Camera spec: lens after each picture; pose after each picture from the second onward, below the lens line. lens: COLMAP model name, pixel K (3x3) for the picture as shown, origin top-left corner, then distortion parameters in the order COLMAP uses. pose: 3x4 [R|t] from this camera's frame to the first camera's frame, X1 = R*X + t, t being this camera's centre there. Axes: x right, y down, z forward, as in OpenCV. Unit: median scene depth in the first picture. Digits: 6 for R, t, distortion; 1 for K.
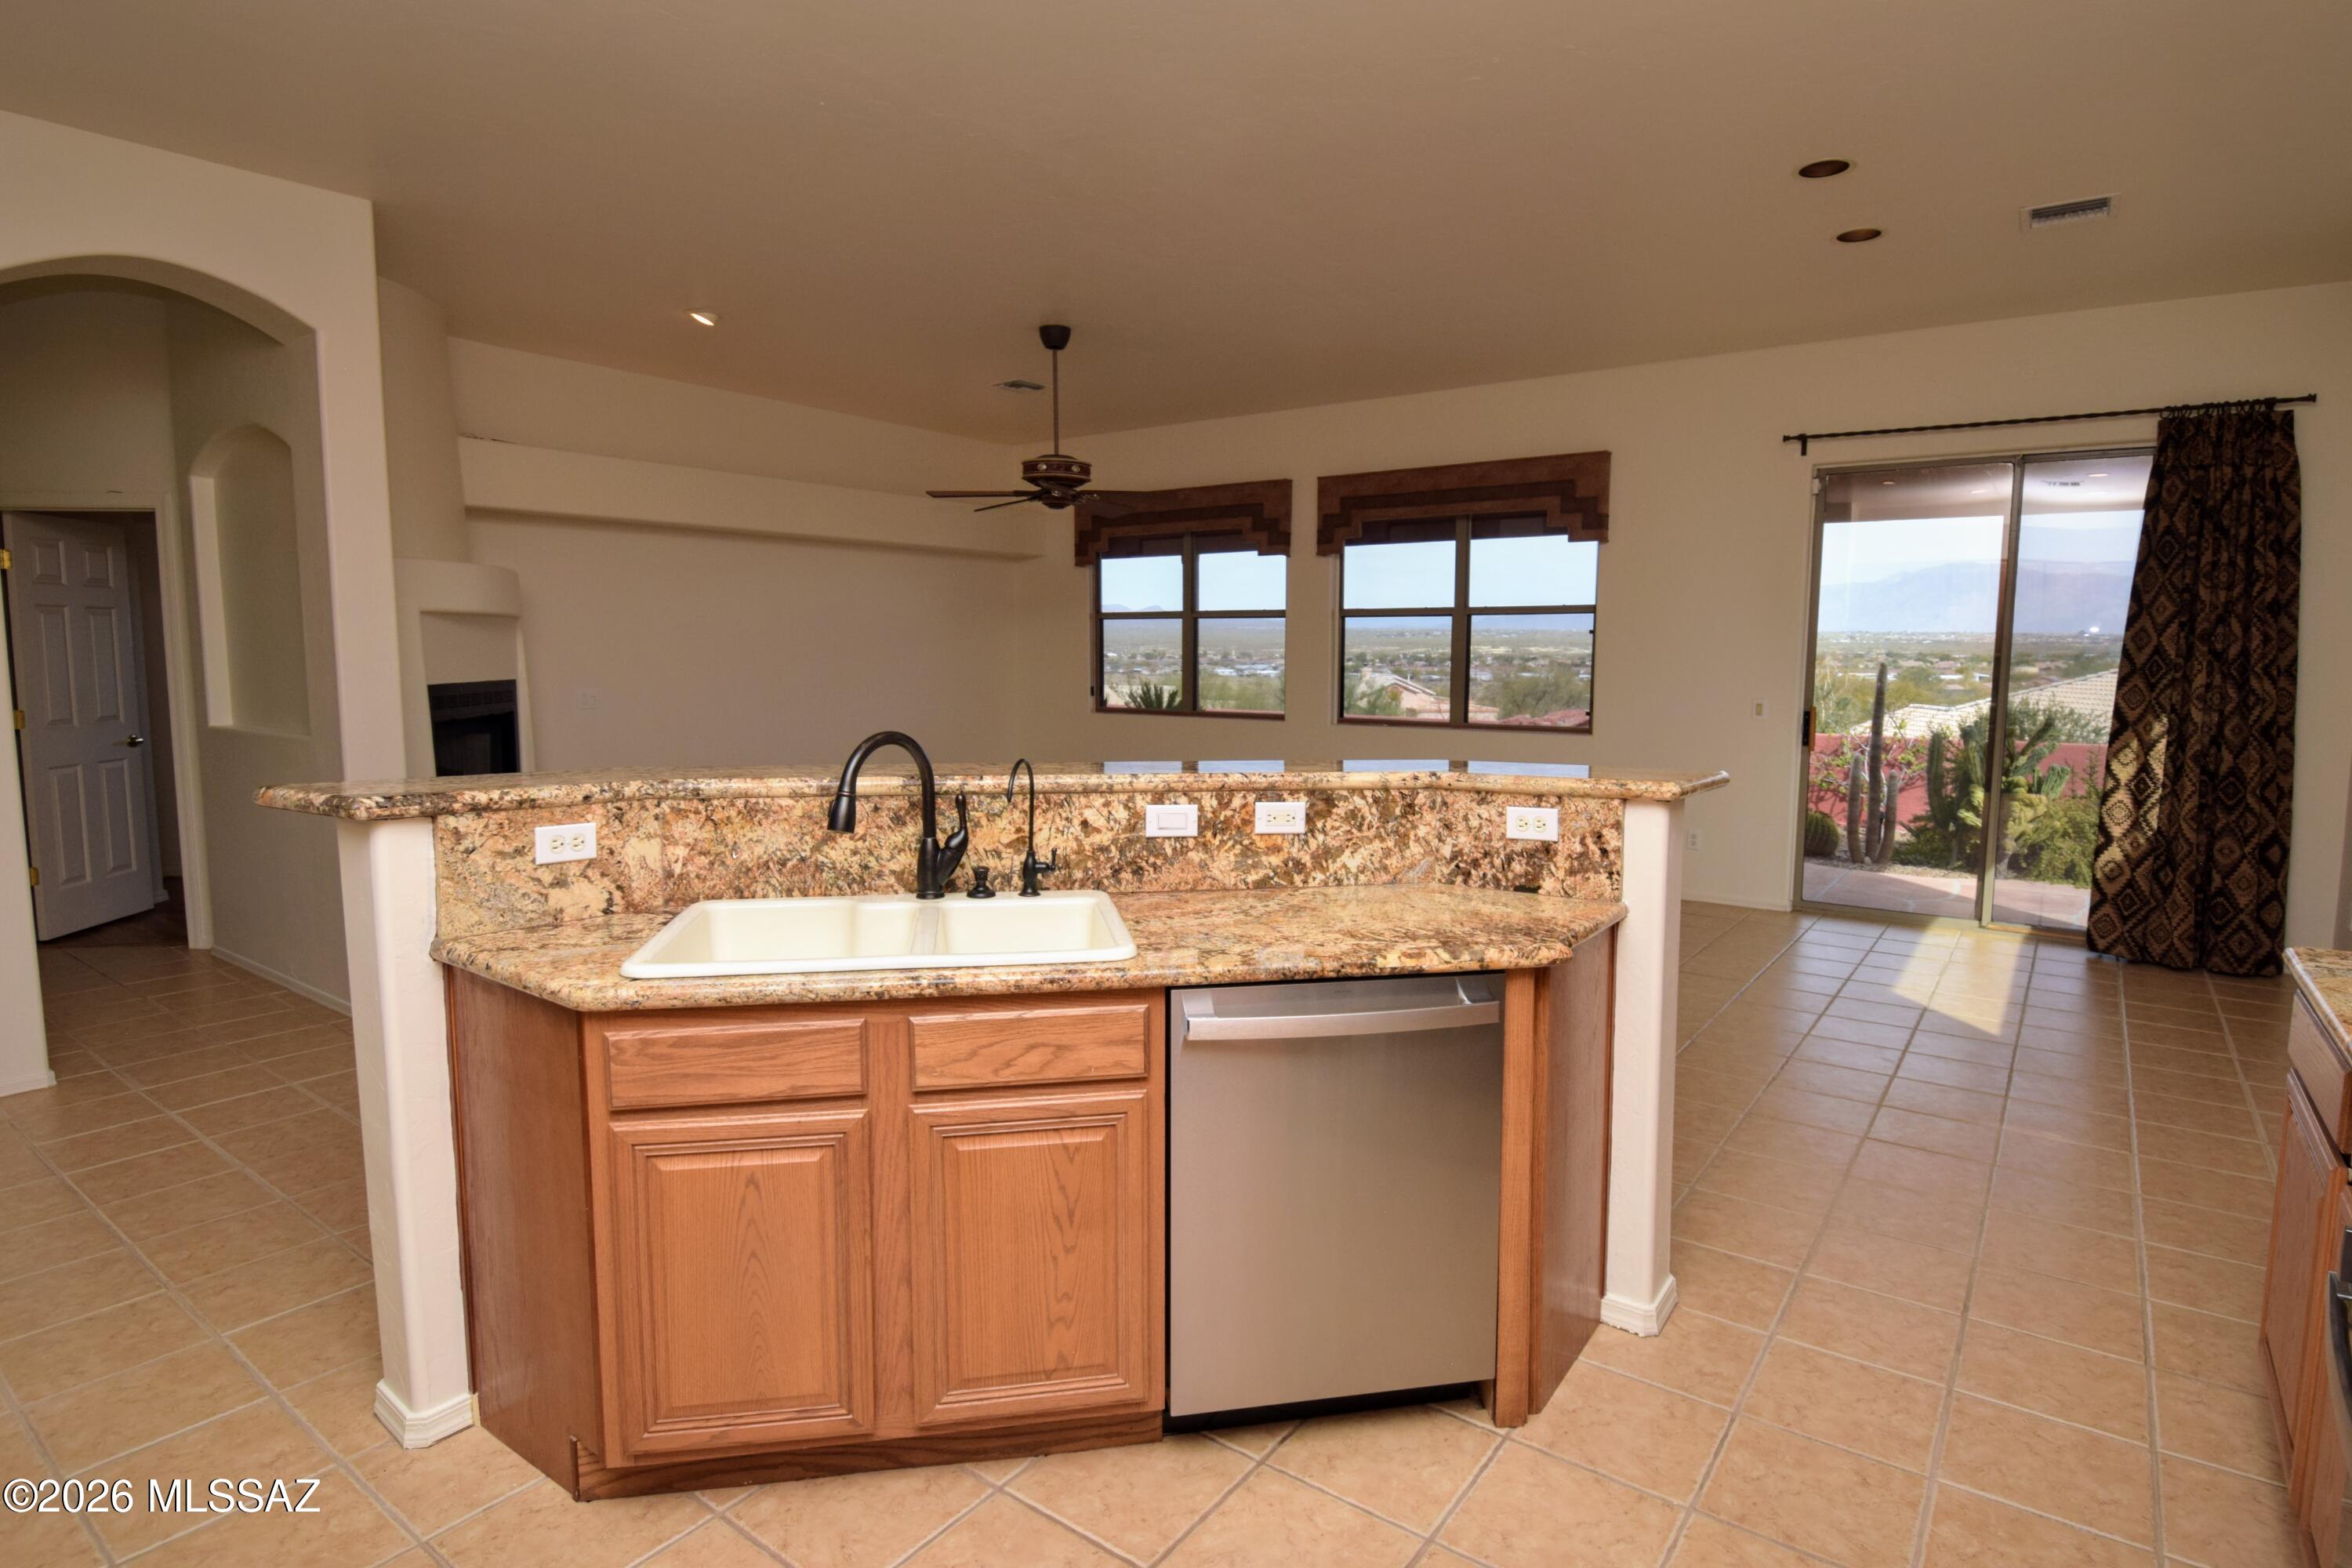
lens RADIAL K [[1166.0, 0, 1189.2], [0, 1166.0, 764.0], [0, 0, 1]] dist [0.012108, -0.019634]
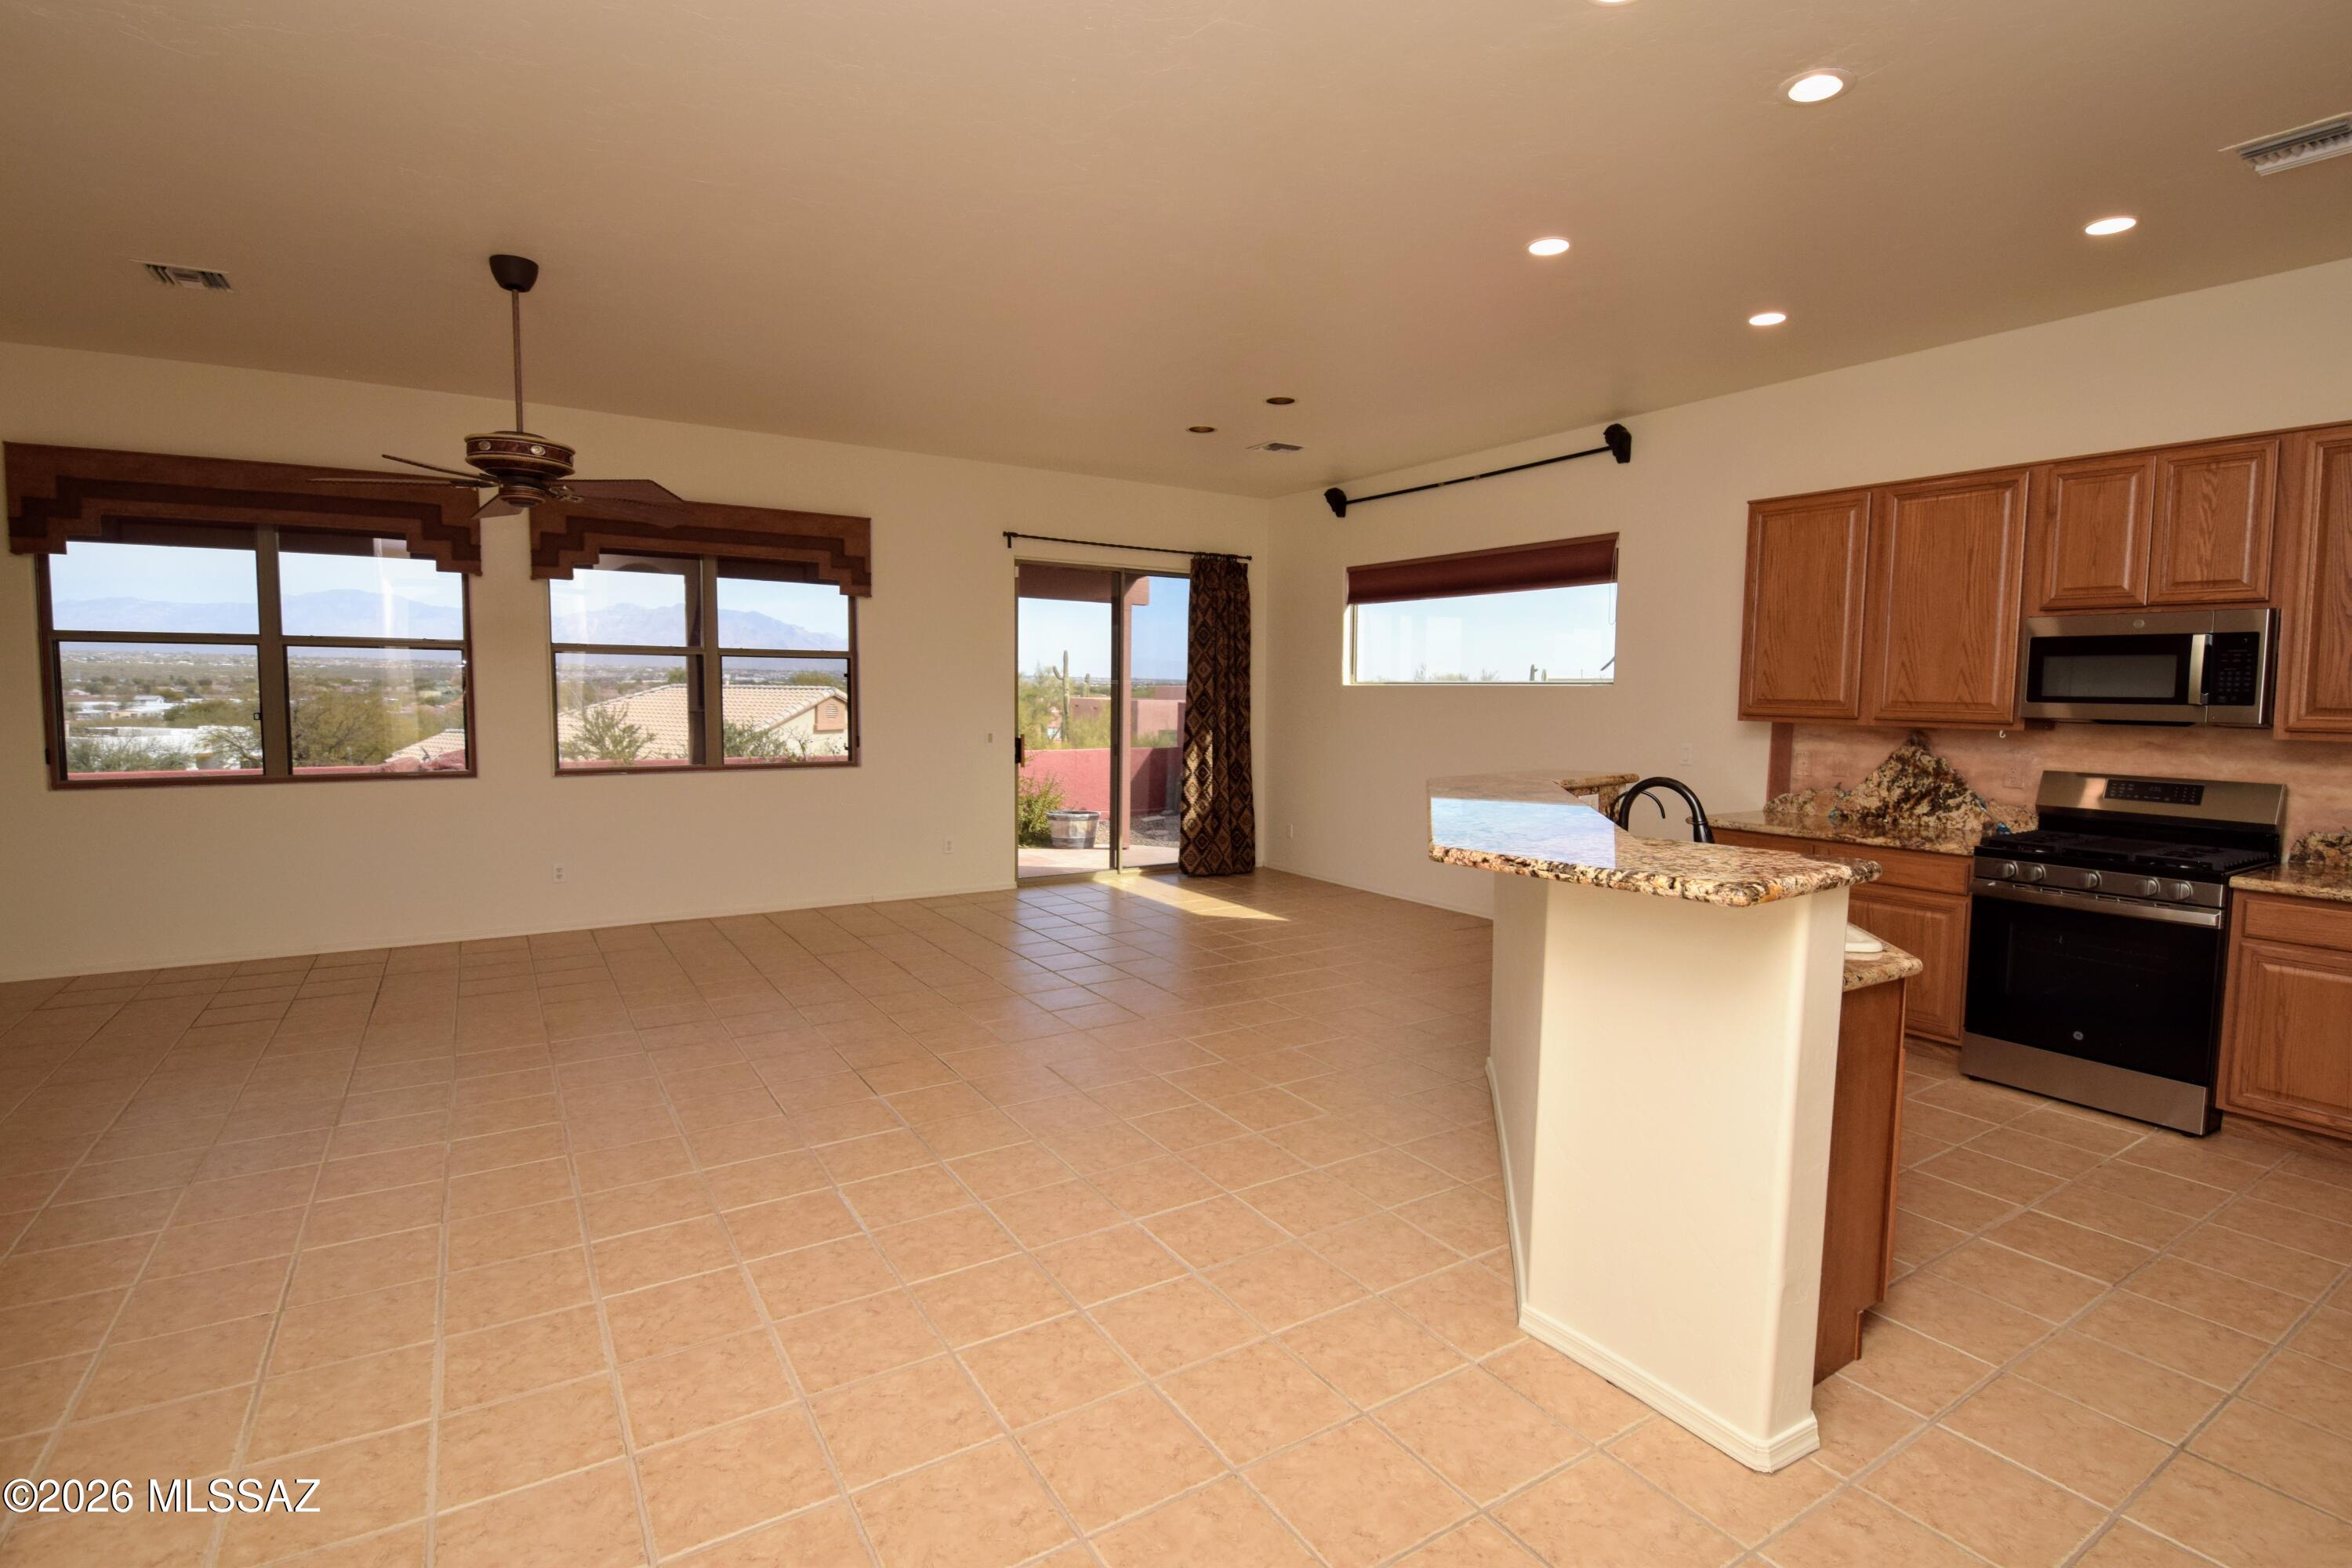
lens RADIAL K [[1079.6, 0, 1194.0], [0, 1079.6, 770.3], [0, 0, 1]] dist [0.021575, -0.028915]
pose [[0.392043, -0.065840, 0.917588, -0.641559], [0.084437, 0.995801, 0.035376, -0.041541], [-0.916064, 0.063609, 0.395956, 0.385044]]
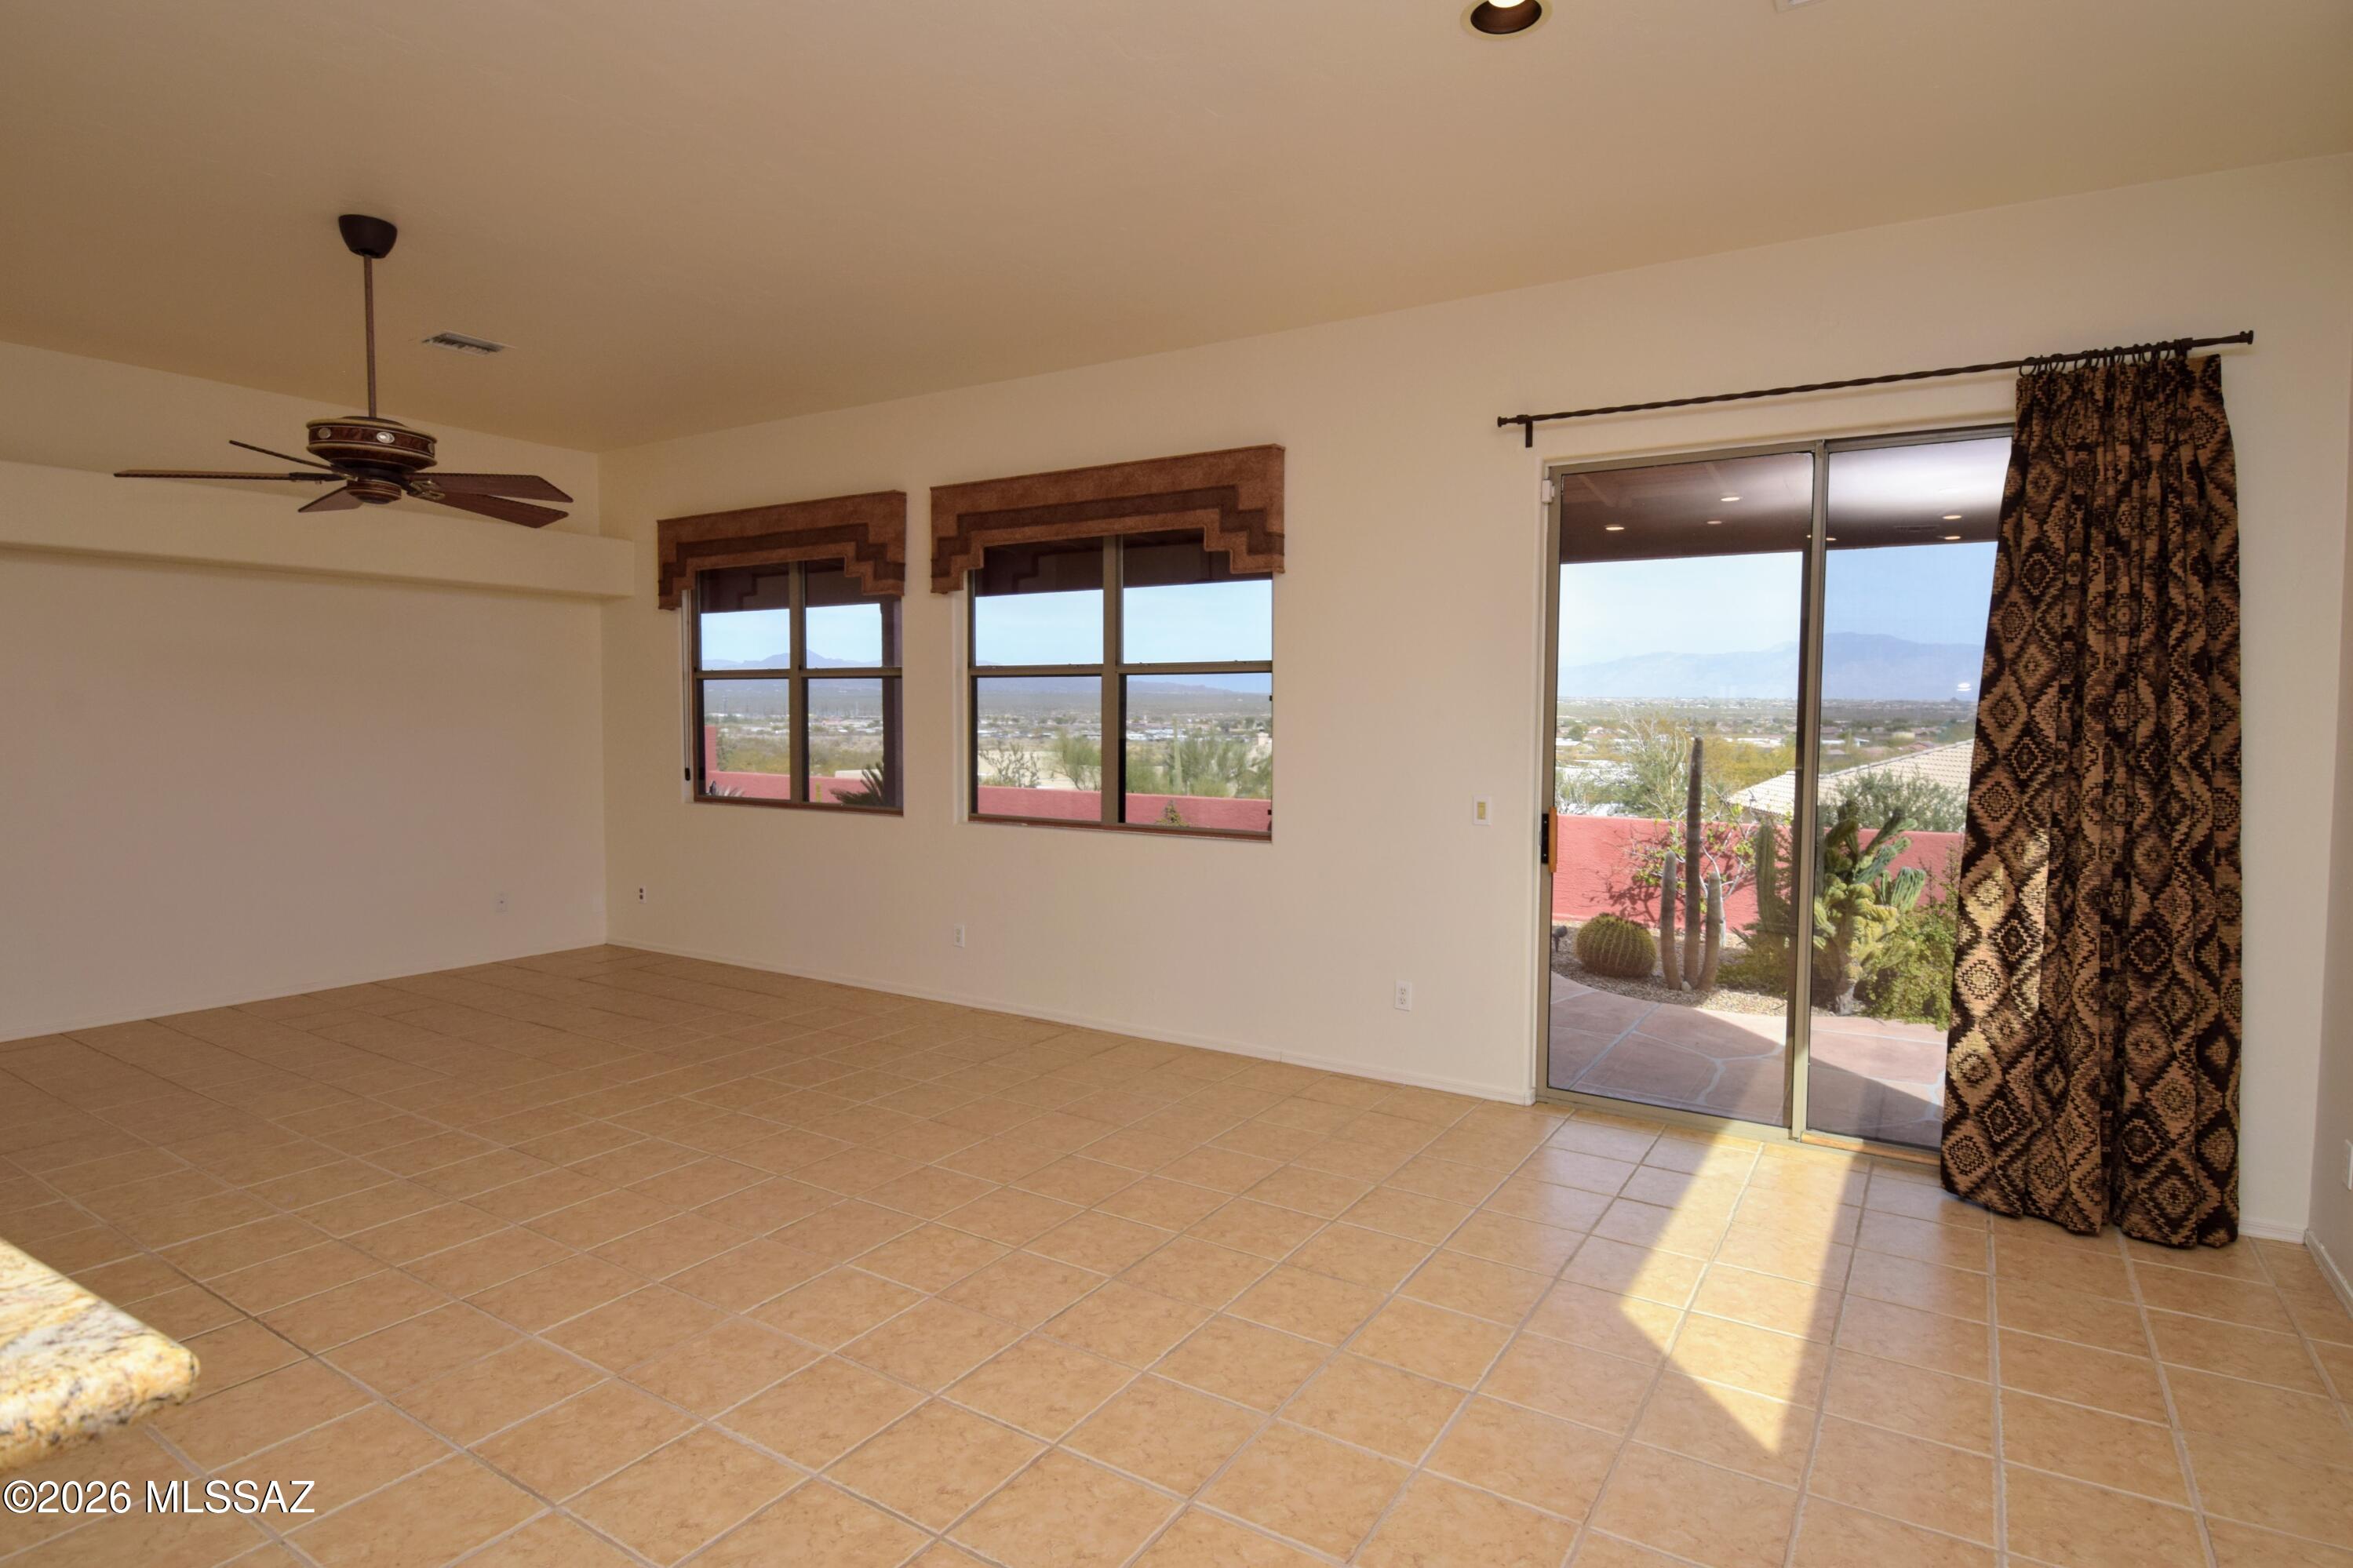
lens RADIAL K [[1181.6, 0, 1171.1], [0, 1181.6, 771.0], [0, 0, 1]] dist [0.015072, -0.020729]
pose [[0.997678, -0.001082, 0.068093, 0.310002], [0.004477, 0.998753, -0.049728, -0.043652], [-0.067955, 0.049918, 0.996439, 0.376255]]
